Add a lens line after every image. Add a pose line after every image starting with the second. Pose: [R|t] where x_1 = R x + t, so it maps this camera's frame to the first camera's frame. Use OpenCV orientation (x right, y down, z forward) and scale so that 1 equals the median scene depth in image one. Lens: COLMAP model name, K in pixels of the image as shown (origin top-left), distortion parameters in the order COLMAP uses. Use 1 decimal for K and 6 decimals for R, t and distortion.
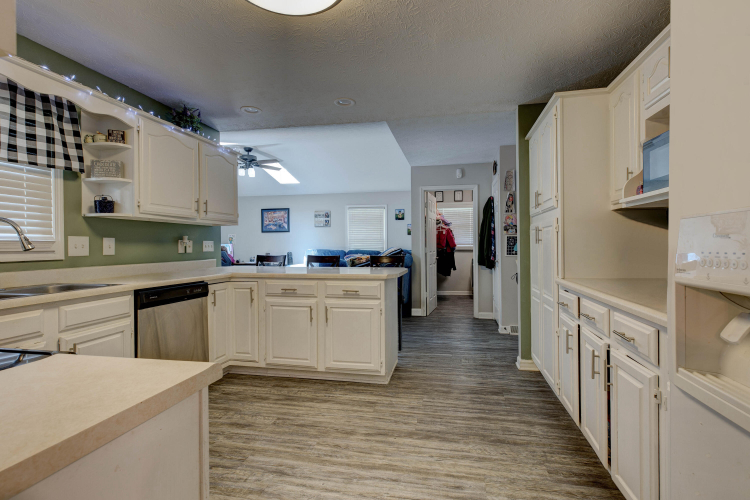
lens RADIAL K [[353.1, 0, 371.9], [0, 353.1, 246.8], [0, 0, 1]] dist [-0.000088, 0.000739]
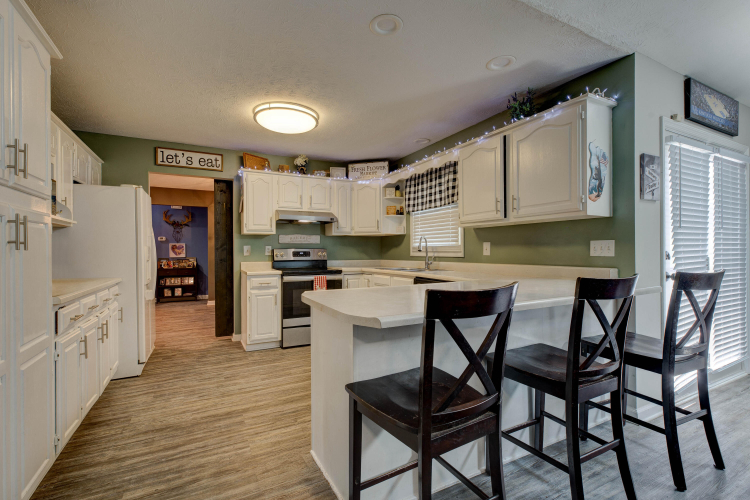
lens RADIAL K [[353.1, 0, 373.9], [0, 353.1, 251.9], [0, 0, 1]] dist [-0.000088, 0.000739]
pose [[-0.769869, 0.019593, -0.637902, 0.528631], [0.012277, 0.999798, 0.015892, -0.019684], [0.638084, 0.004404, -0.769954, 2.213879]]
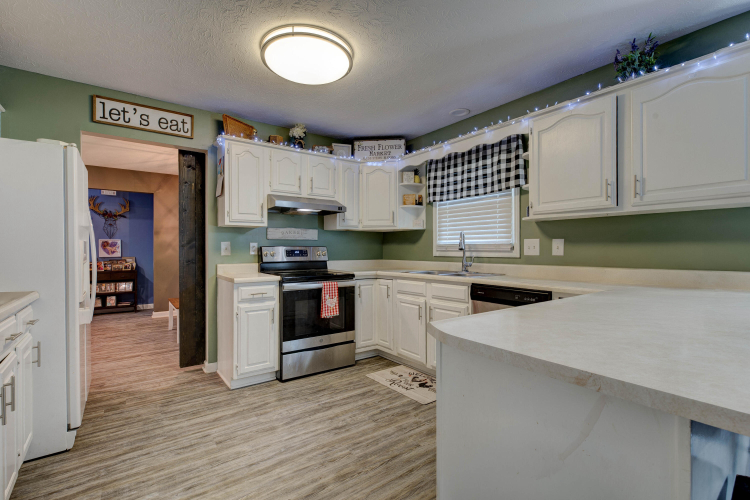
lens RADIAL K [[353.1, 0, 367.6], [0, 353.1, 250.0], [0, 0, 1]] dist [-0.000088, 0.000739]
pose [[-0.665422, 0.016087, -0.746294, 0.512815], [0.006849, 0.999857, 0.015446, -0.016275], [0.746436, 0.005167, -0.665437, 1.617818]]
